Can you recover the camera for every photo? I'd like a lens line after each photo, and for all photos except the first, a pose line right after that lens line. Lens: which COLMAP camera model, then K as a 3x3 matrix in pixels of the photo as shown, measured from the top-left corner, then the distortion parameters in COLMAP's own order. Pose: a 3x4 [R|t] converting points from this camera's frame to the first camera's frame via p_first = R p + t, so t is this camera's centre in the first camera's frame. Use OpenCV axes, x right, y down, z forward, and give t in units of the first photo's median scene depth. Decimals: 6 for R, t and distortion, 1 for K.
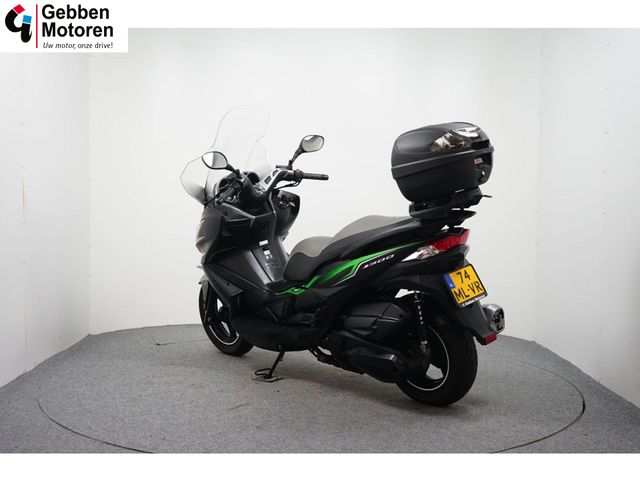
lens RADIAL K [[786.5, 0, 336.9], [0, 786.5, 237.5], [0, 0, 1]] dist [0.005649, 0.012144]
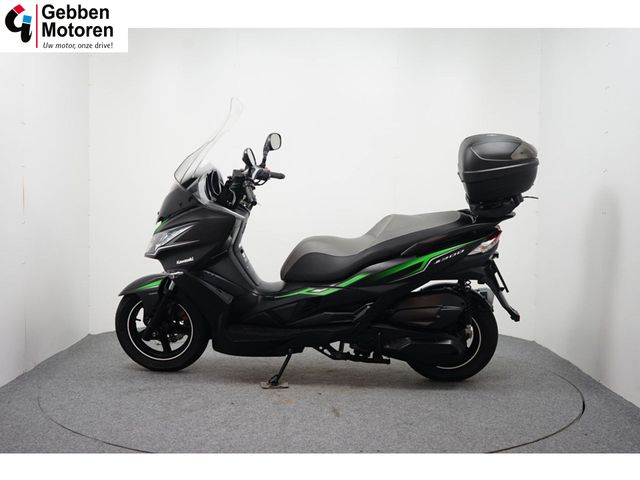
lens RADIAL K [[786.5, 0, 336.9], [0, 786.5, 237.5], [0, 0, 1]] dist [0.005649, 0.012144]
pose [[0.755331, -0.027328, 0.654773, -0.746156], [0.024694, 0.999607, 0.013235, -0.013827], [-0.654878, 0.006172, 0.755710, 0.252587]]
